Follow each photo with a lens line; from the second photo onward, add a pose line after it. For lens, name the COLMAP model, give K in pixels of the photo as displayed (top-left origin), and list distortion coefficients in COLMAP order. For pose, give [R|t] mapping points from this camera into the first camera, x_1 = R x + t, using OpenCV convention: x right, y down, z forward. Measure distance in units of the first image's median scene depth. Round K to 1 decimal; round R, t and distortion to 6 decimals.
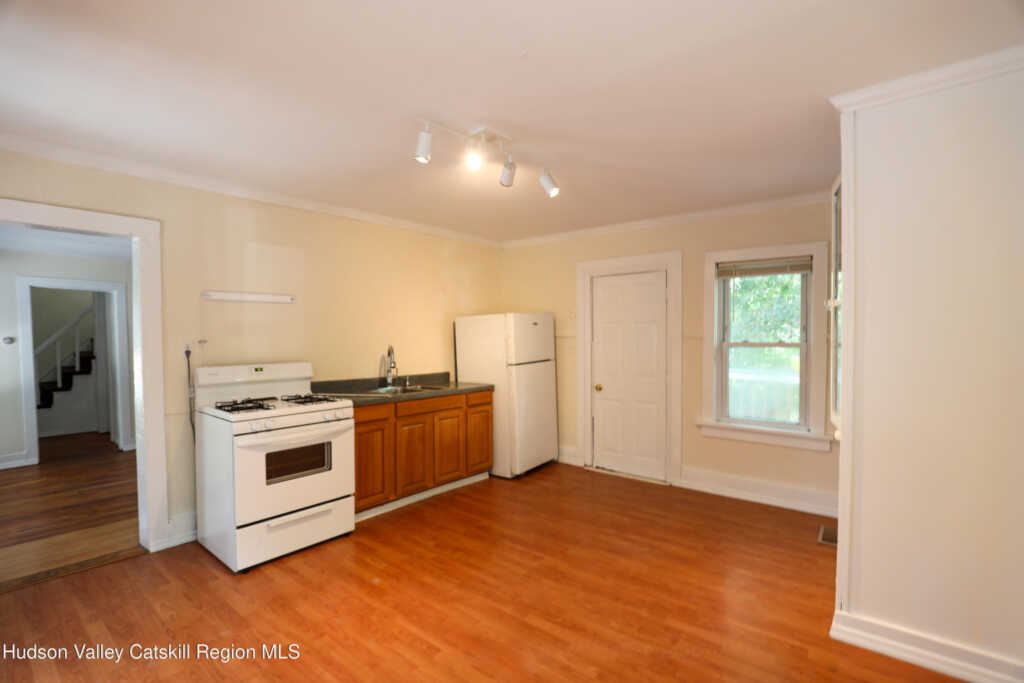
lens RADIAL K [[469.1, 0, 508.2], [0, 469.1, 345.5], [0, 0, 1]] dist [-0.000665, 0.000019]
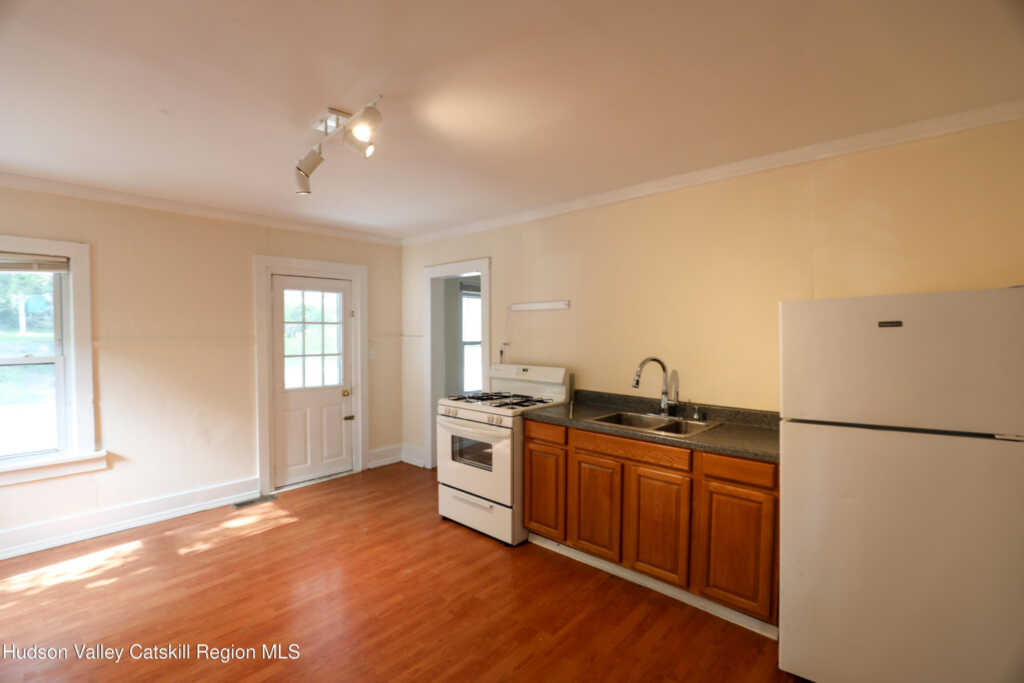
lens RADIAL K [[469.1, 0, 508.2], [0, 469.1, 345.5], [0, 0, 1]] dist [-0.000665, 0.000019]
pose [[-0.045845, 0.035139, -0.998330, 0.635087], [-0.023178, 0.999075, 0.036230, -0.051207], [0.998680, 0.024801, -0.044988, 1.051577]]
